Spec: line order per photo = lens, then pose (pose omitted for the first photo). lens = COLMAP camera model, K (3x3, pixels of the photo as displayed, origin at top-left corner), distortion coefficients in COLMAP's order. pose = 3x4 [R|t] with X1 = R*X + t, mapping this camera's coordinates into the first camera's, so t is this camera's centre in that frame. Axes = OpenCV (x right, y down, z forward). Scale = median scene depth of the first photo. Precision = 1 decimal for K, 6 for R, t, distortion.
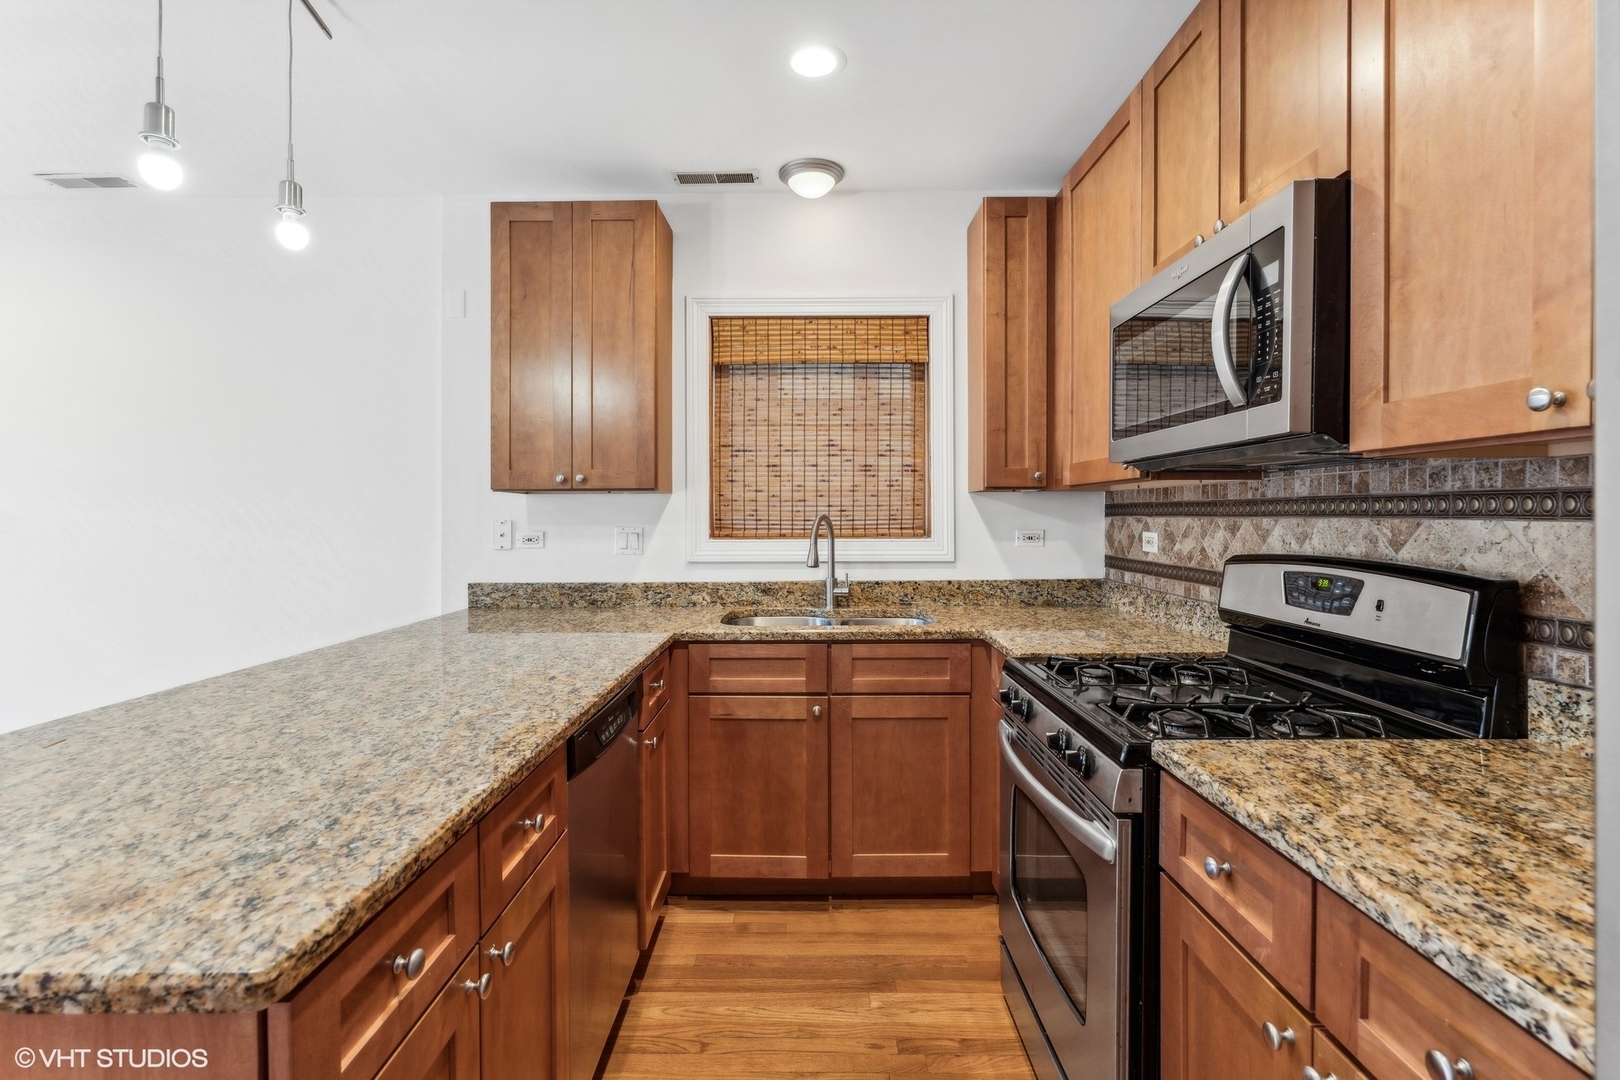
lens RADIAL K [[748.1, 0, 814.0], [0, 748.1, 529.0], [0, 0, 1]] dist [-0.006057, 0.001270]
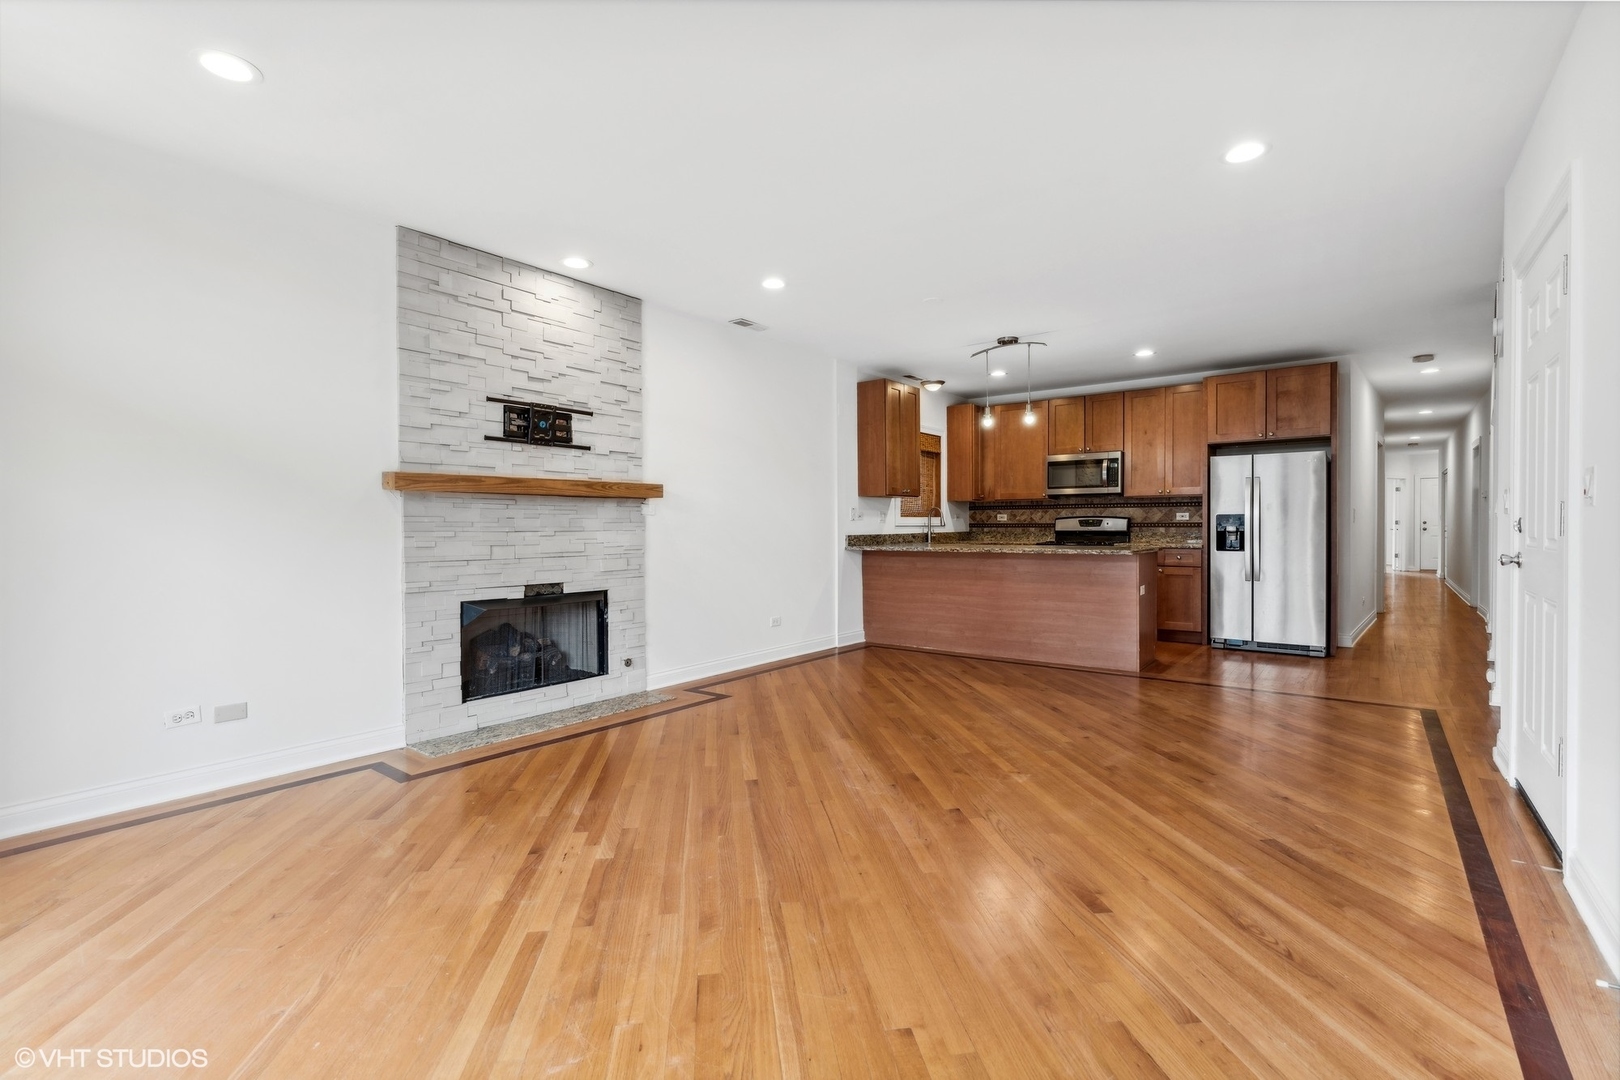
lens RADIAL K [[748.1, 0, 808.6], [0, 748.1, 544.1], [0, 0, 1]] dist [-0.006057, 0.001270]
pose [[0.615469, -0.016101, 0.787996, -3.737428], [0.016958, 0.999830, 0.007184, 0.133478], [-0.787978, 0.008941, 0.615638, -0.486929]]
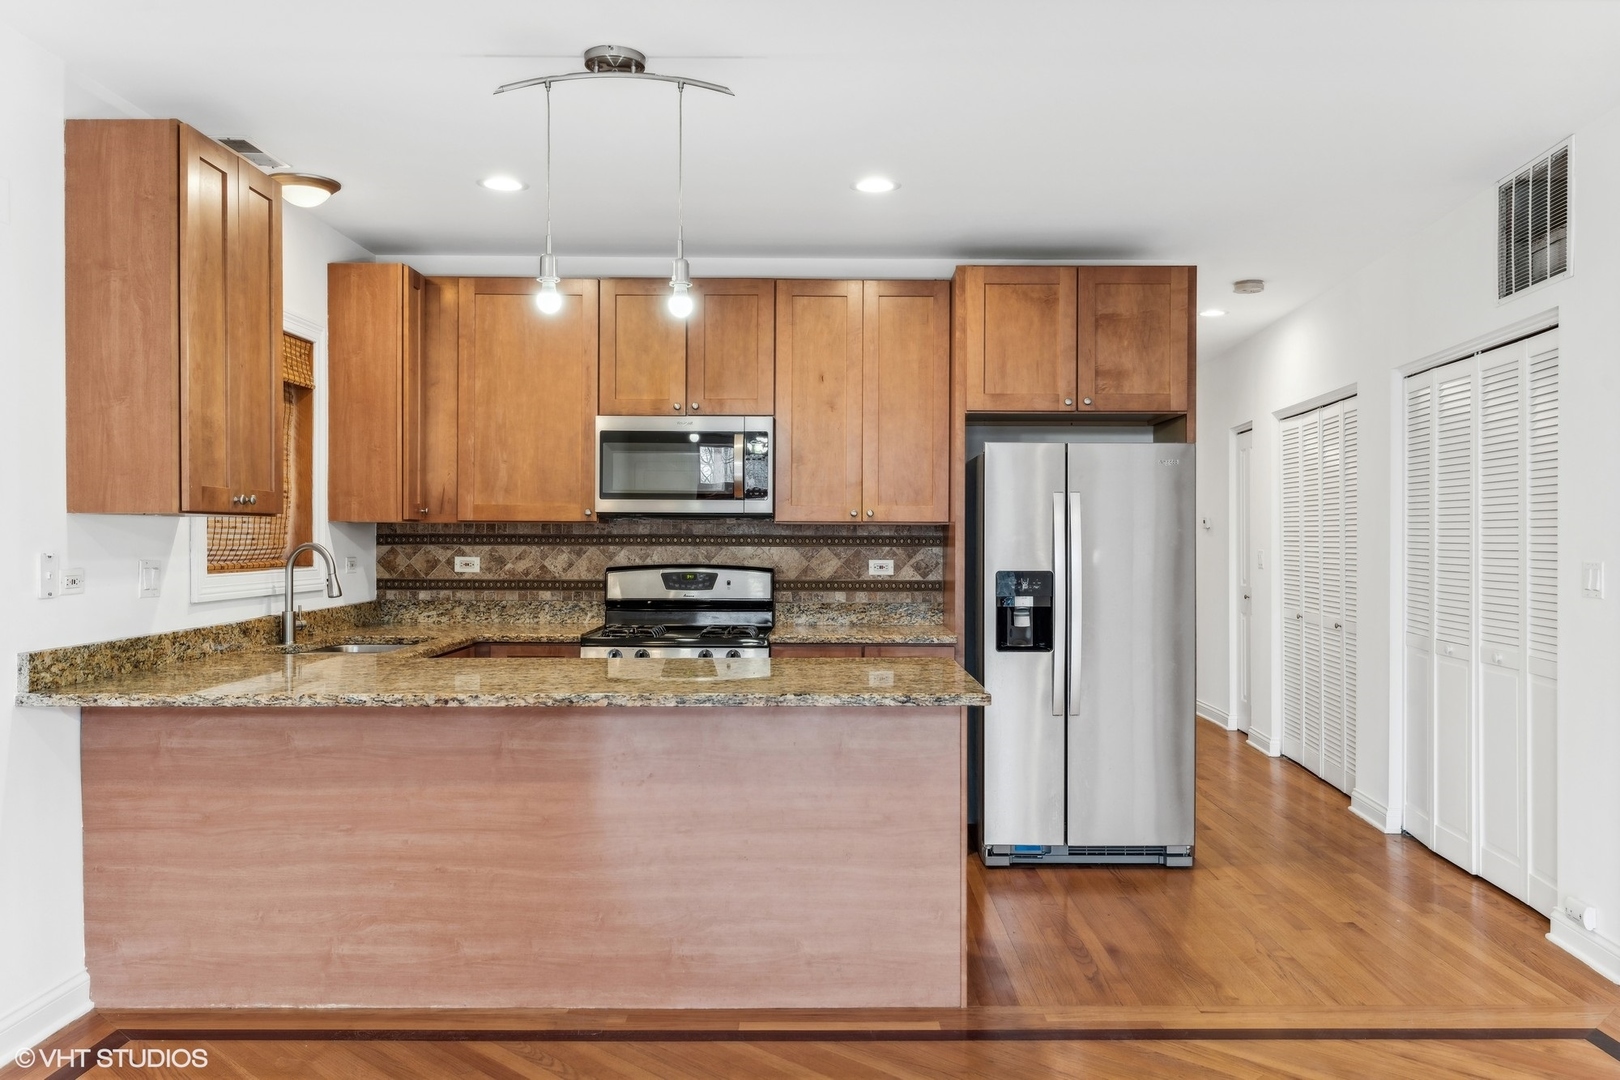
lens RADIAL K [[1254.5, 0, 823.8], [0, 1254.5, 540.1], [0, 0, 1]] dist [-0.000452, -0.003274]
pose [[-0.004207, 0.002248, 0.999989, -2.433986], [0.016438, 0.999863, -0.002178, -0.014134], [-0.999856, 0.016429, -0.004243, 0.544814]]
